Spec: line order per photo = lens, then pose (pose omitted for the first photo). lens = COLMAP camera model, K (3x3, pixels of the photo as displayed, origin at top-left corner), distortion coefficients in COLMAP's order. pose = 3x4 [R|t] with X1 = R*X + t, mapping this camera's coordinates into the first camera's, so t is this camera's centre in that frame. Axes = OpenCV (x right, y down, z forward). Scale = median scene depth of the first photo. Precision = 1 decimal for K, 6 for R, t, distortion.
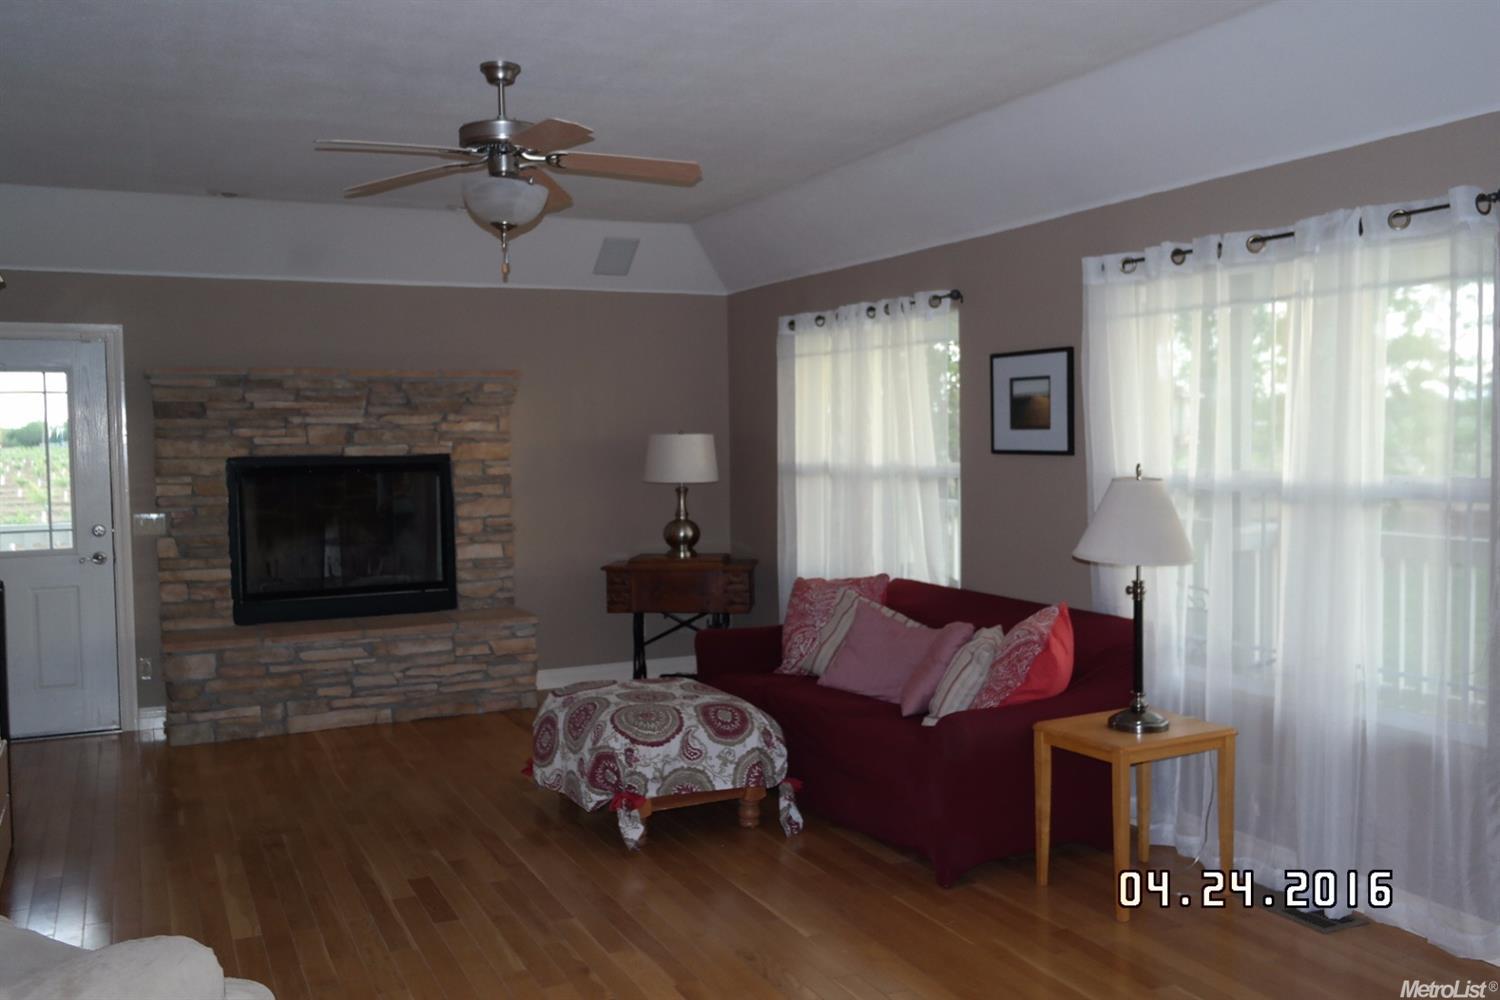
lens RADIAL K [[1318.3, 0, 750.0], [0, 1318.3, 500.0], [0, 0, 1]] dist [0.004550, -0.002206]
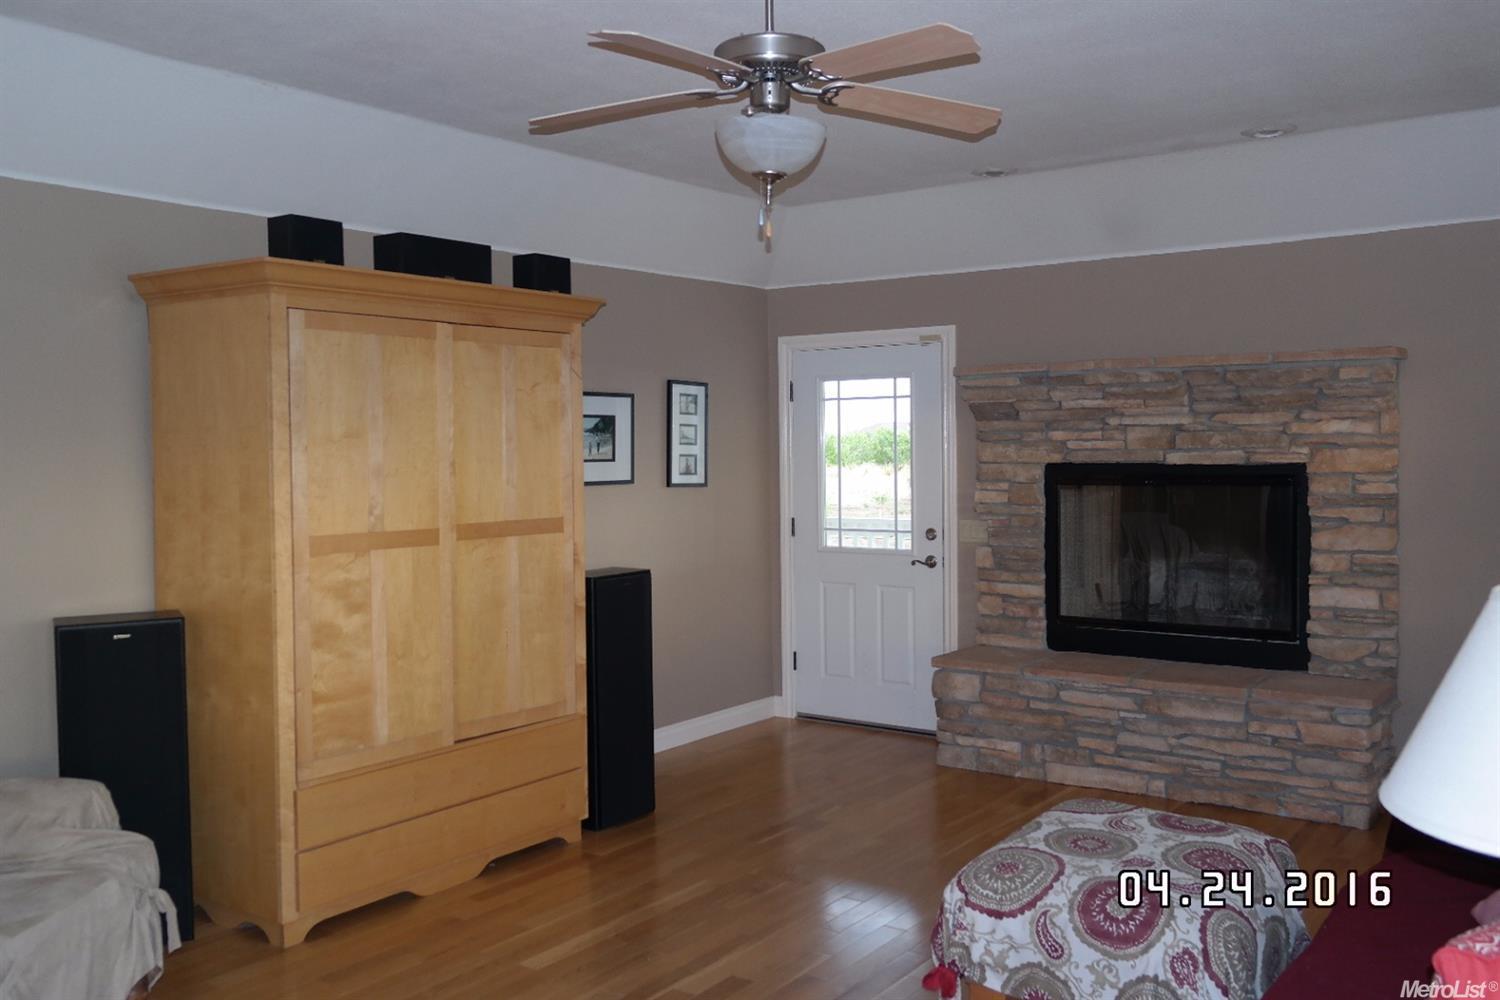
lens RADIAL K [[1318.3, 0, 750.0], [0, 1318.3, 500.0], [0, 0, 1]] dist [0.004550, -0.002206]
pose [[0.463403, 0.045393, -0.884984, 0.310062], [-0.039866, 0.998744, 0.030353, -0.026239], [0.885250, 0.021215, 0.464630, 0.399149]]
